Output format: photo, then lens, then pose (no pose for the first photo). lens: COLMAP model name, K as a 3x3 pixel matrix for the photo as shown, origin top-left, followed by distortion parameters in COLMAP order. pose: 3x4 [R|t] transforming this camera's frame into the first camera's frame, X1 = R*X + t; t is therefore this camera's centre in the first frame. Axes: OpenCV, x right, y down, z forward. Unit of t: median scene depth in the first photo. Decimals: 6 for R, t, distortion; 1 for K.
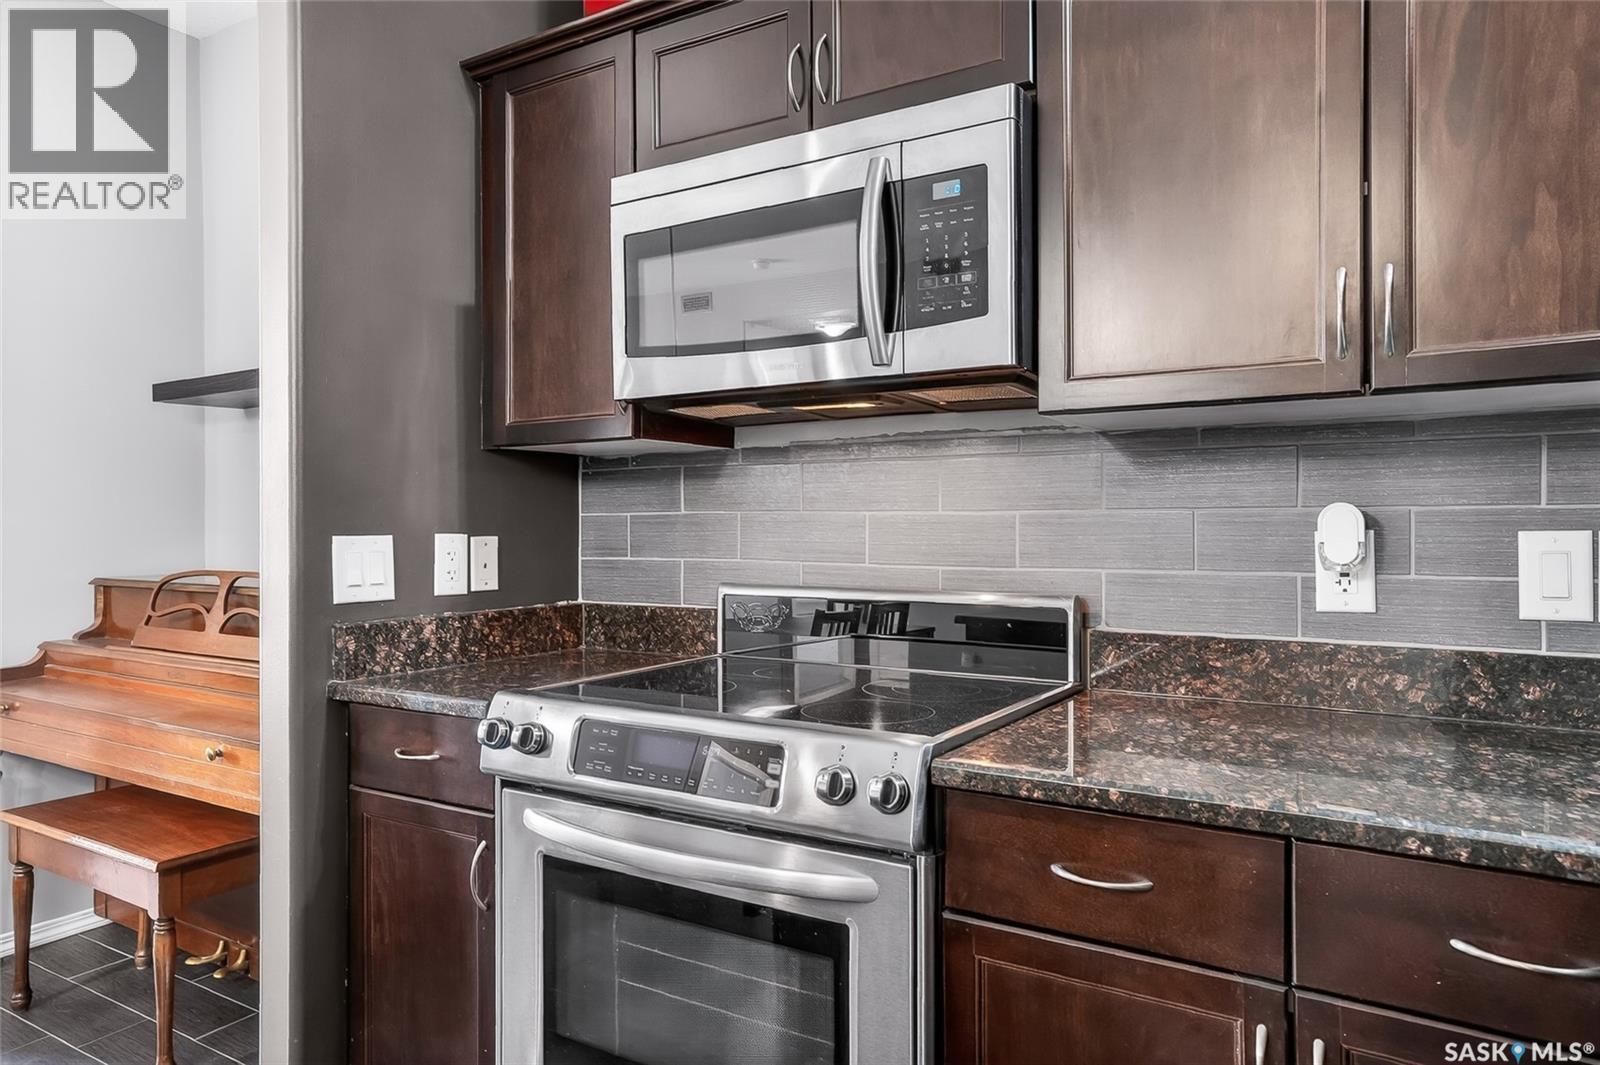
lens RADIAL K [[1028.4, 0, 798.7], [0, 1028.4, 525.3], [0, 0, 1]] dist [0.010133, 0.006822]
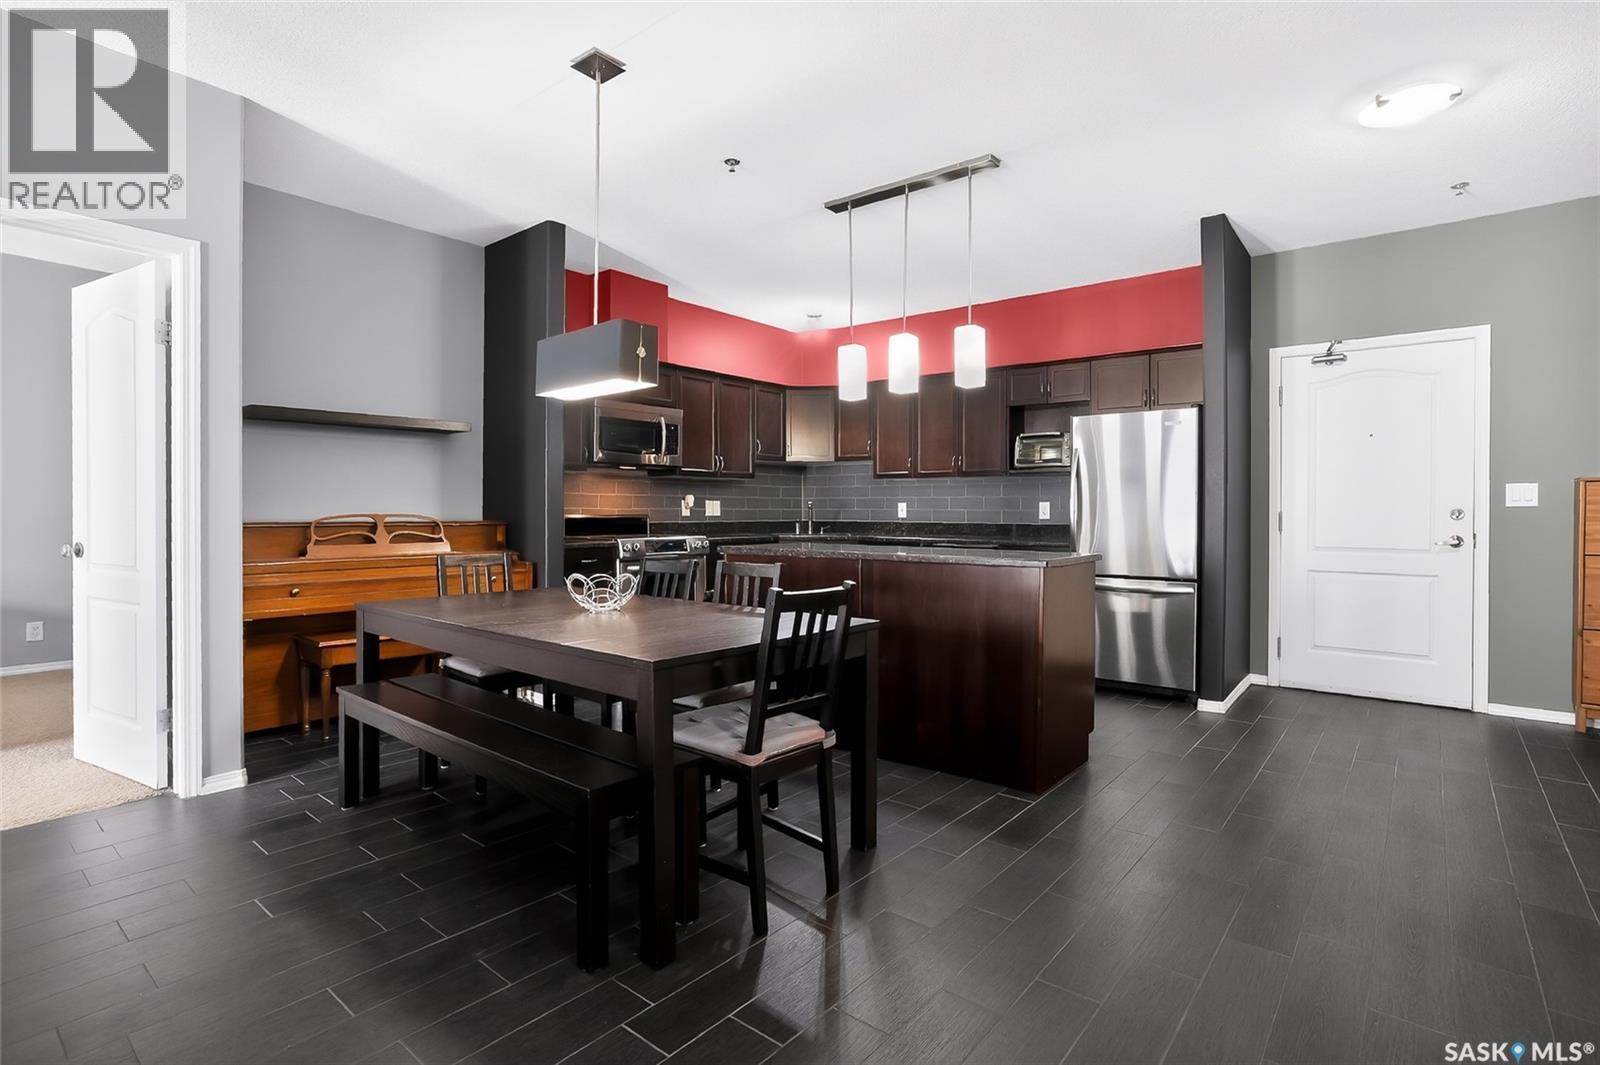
lens RADIAL K [[782.2, 0, 798.9], [0, 782.2, 519.7], [0, 0, 1]] dist [-0.015827, 0.002618]
pose [[0.117472, -0.010693, 0.993019, -3.298761], [-0.004129, 0.999928, 0.011256, 0.056081], [-0.993068, -0.005422, 0.117419, -0.024058]]
